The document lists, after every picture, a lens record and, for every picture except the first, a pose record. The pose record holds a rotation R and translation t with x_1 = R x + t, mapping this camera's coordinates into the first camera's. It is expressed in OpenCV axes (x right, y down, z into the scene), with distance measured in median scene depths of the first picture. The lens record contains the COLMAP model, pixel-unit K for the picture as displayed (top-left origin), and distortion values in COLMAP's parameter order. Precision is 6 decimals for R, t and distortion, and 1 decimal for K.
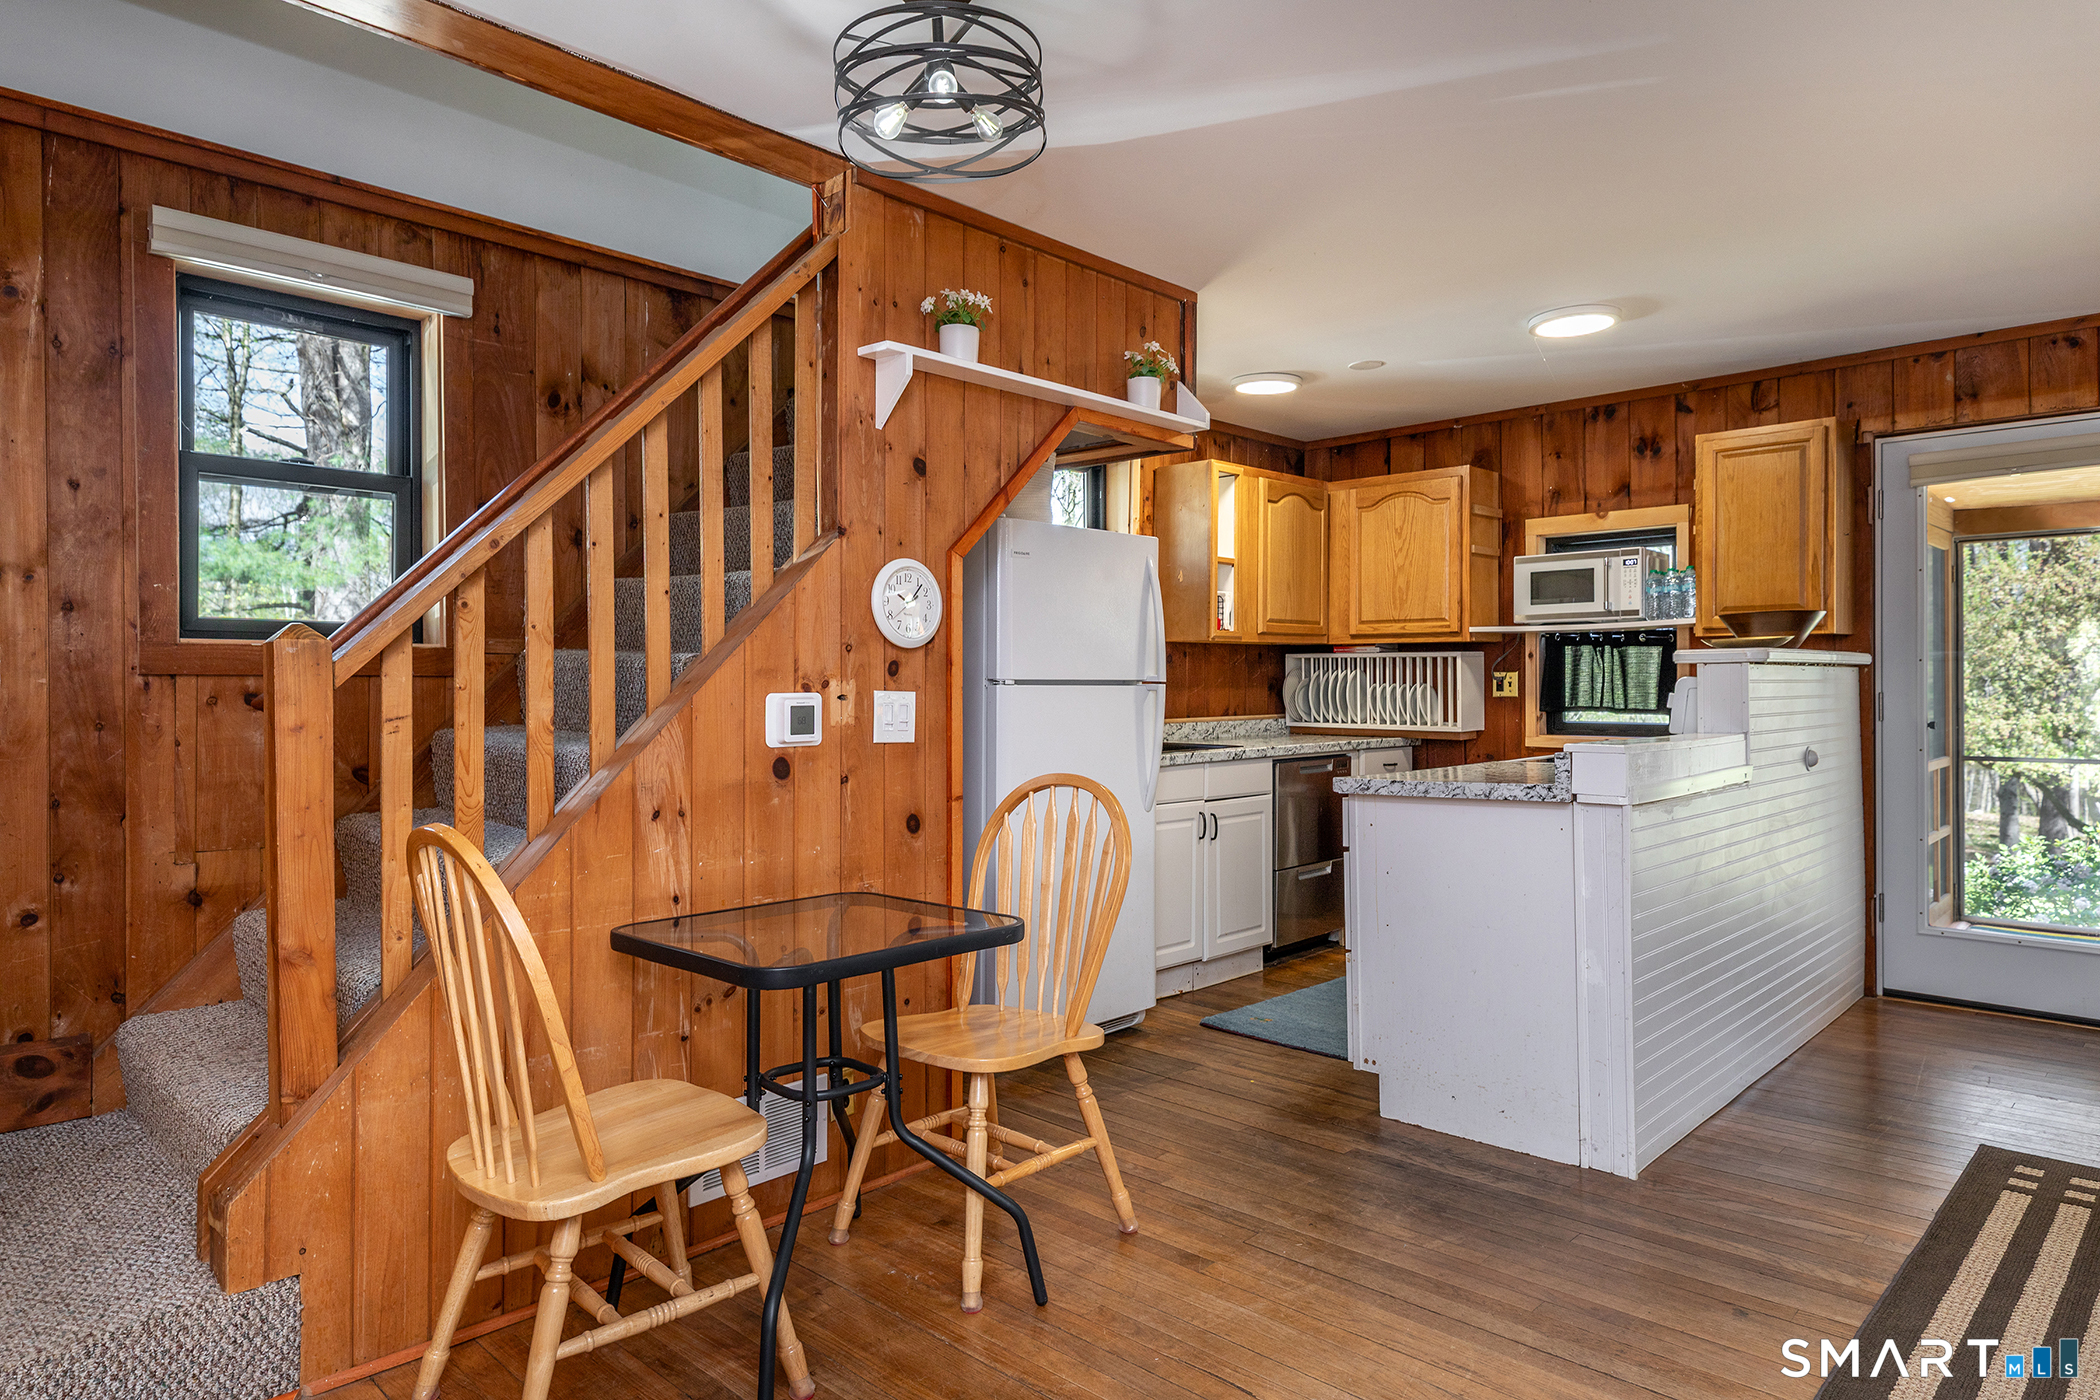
lens RADIAL K [[1262.4, 0, 1045.7], [0, 1262.4, 694.6], [0, 0, 1]] dist [0.010397, -0.004586]
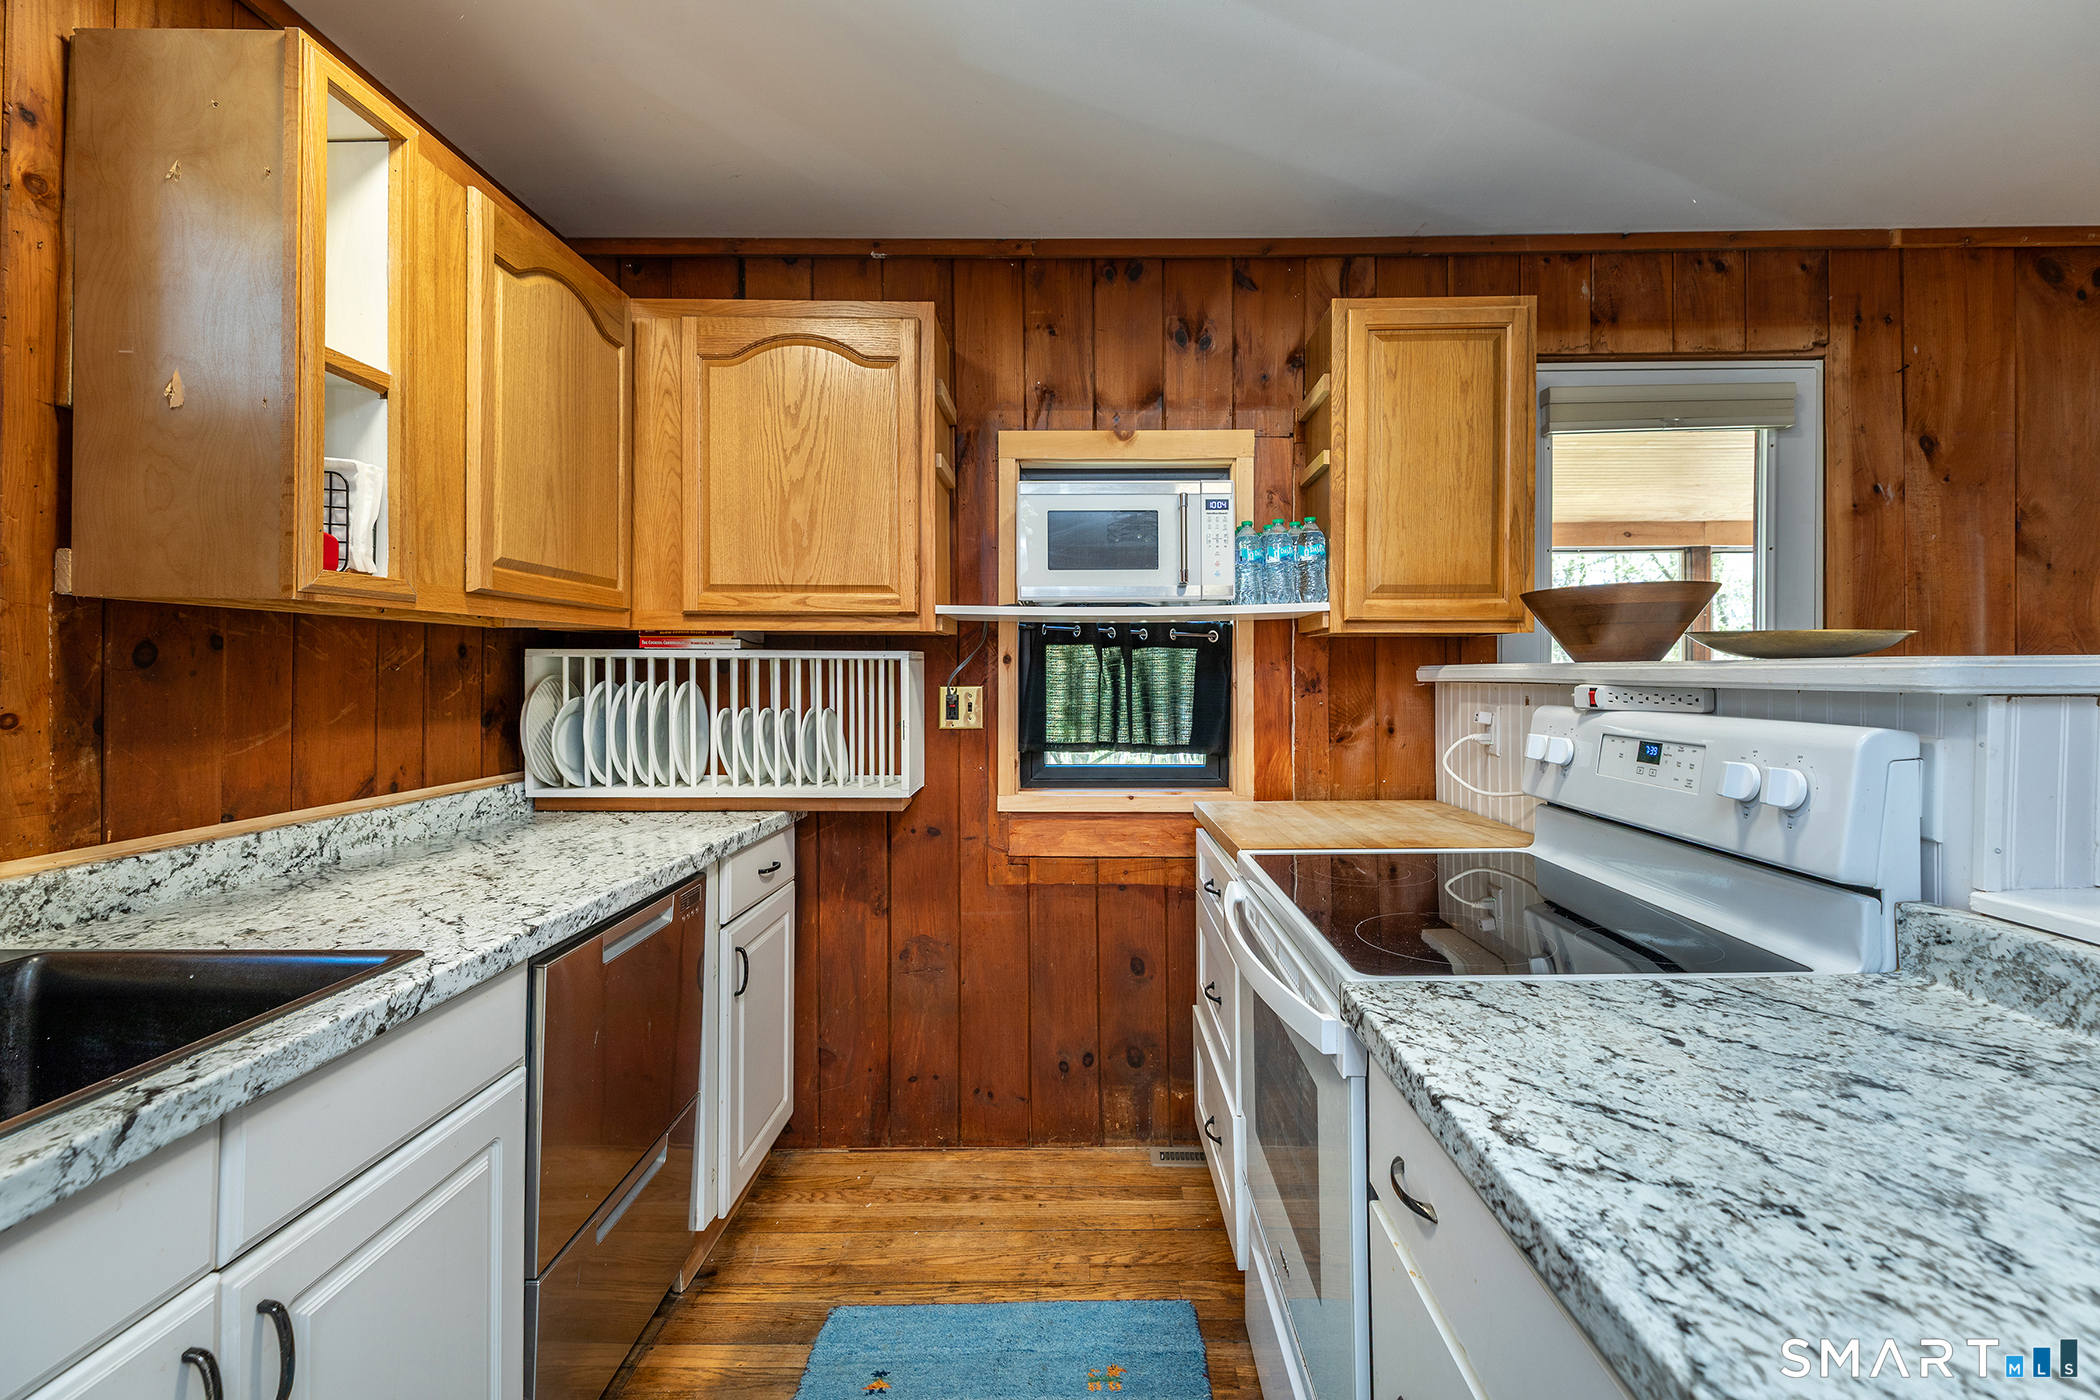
lens RADIAL K [[947.3, 0, 1093.7], [0, 947.3, 672.2], [0, 0, 1]] dist [0.017461, -0.005130]
pose [[0.714171, 0.004190, 0.699958, 0.105311], [0.005758, 0.999913, -0.011861, -0.020350], [-0.699947, 0.012502, 0.714085, 0.685323]]
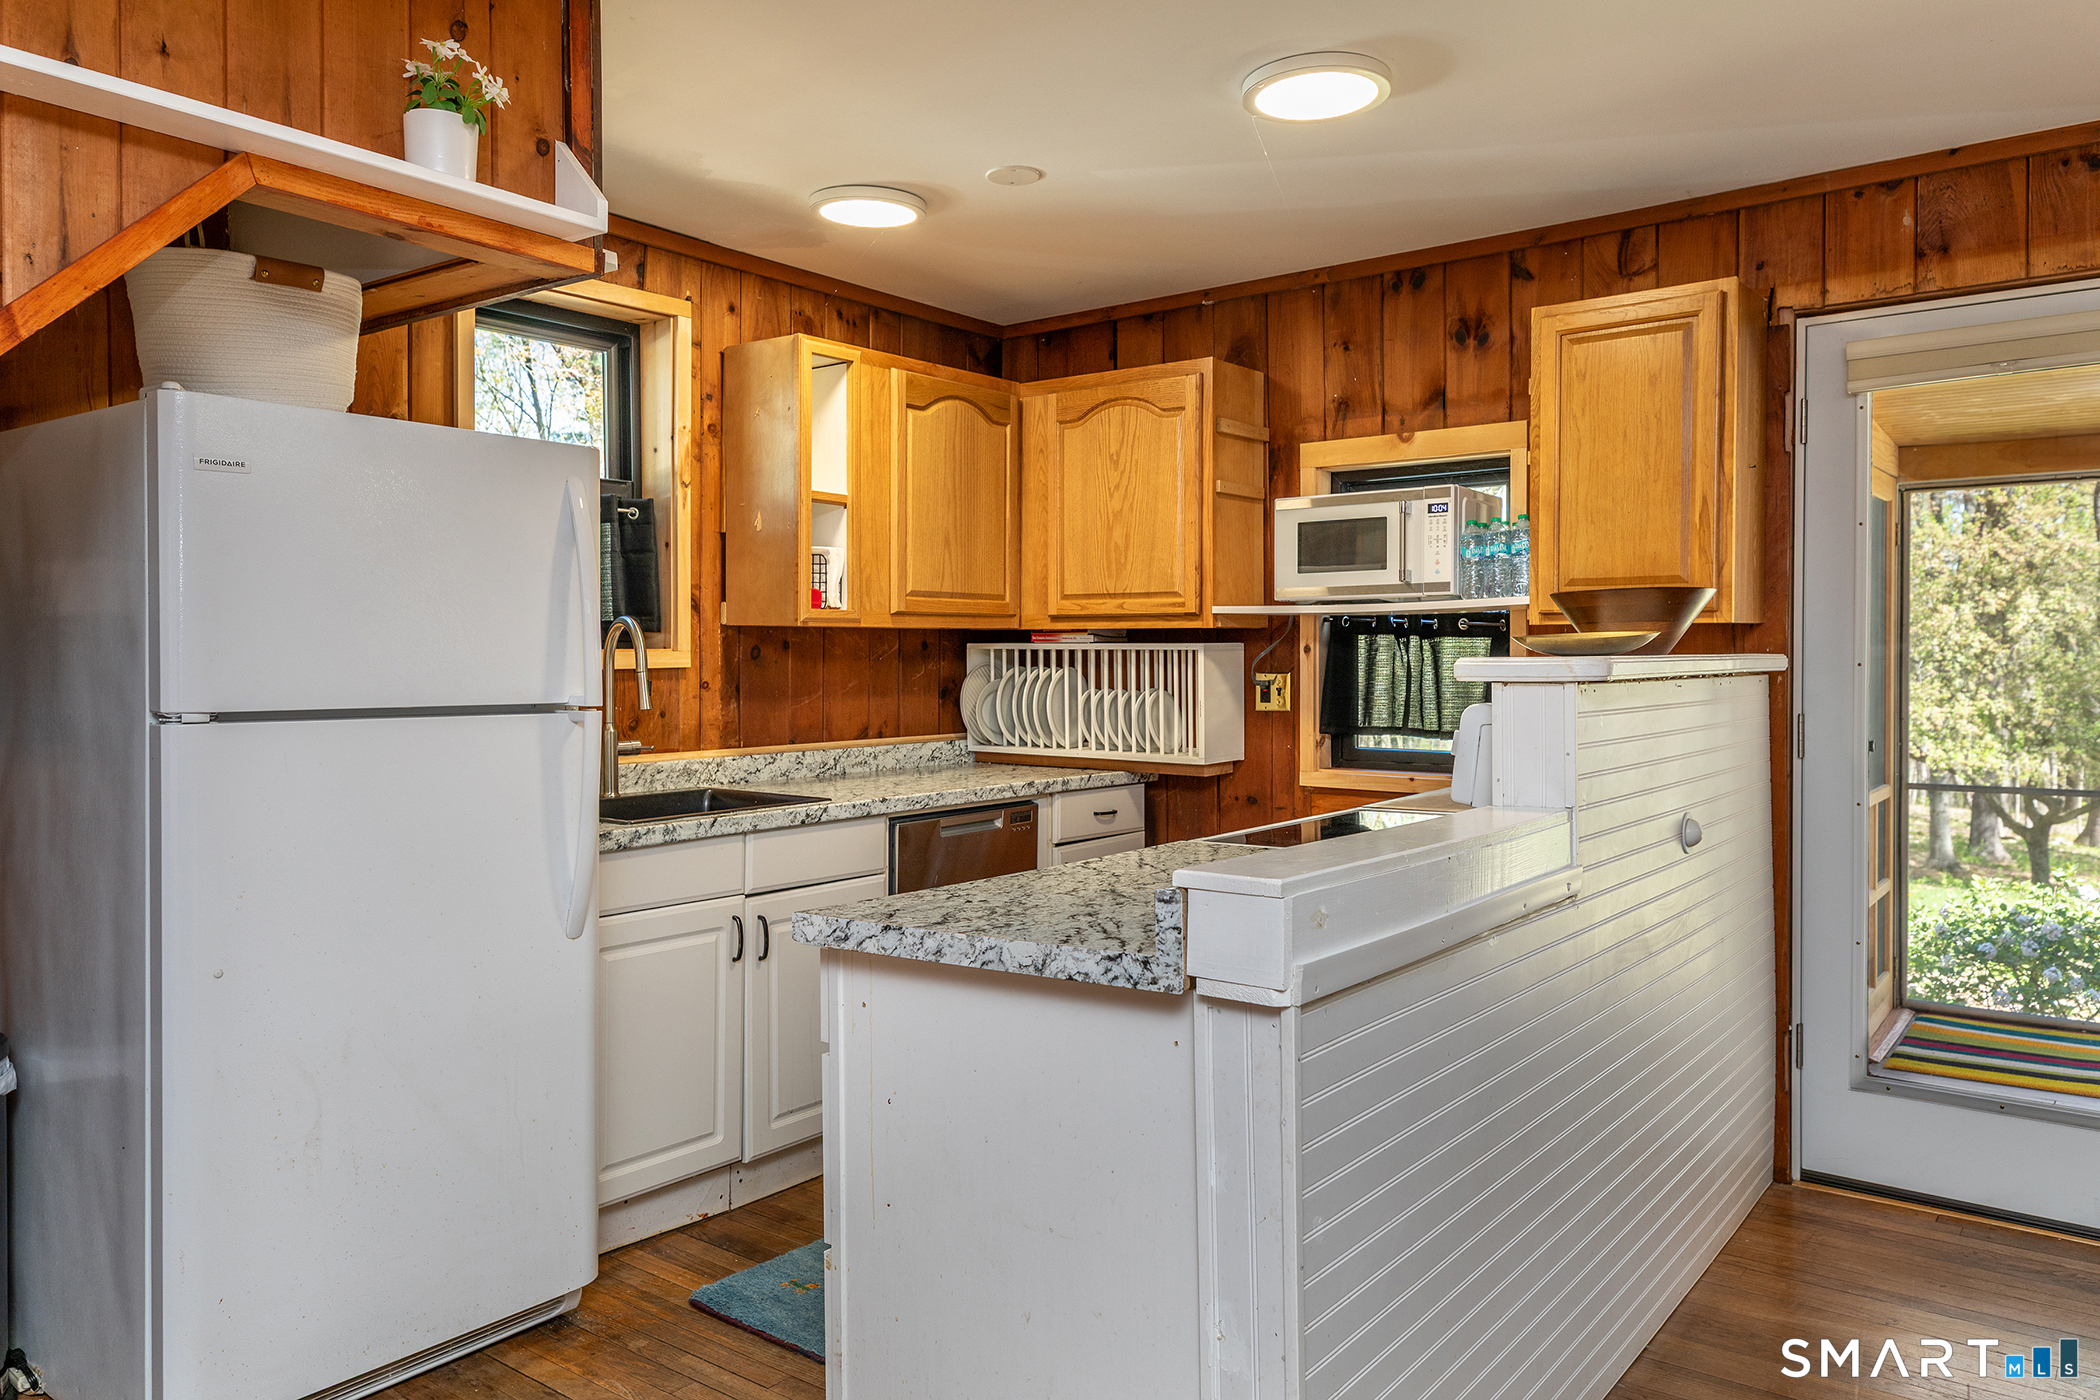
lens RADIAL K [[1467.9, 0, 1062.5], [0, 1467.9, 692.0], [0, 0, 1]] dist [0.030407, -0.013791]
pose [[0.993130, -0.000524, 0.117013, 0.174251], [-0.001250, 0.999885, 0.015088, -0.020972], [-0.117008, -0.015131, 0.993016, 0.261597]]
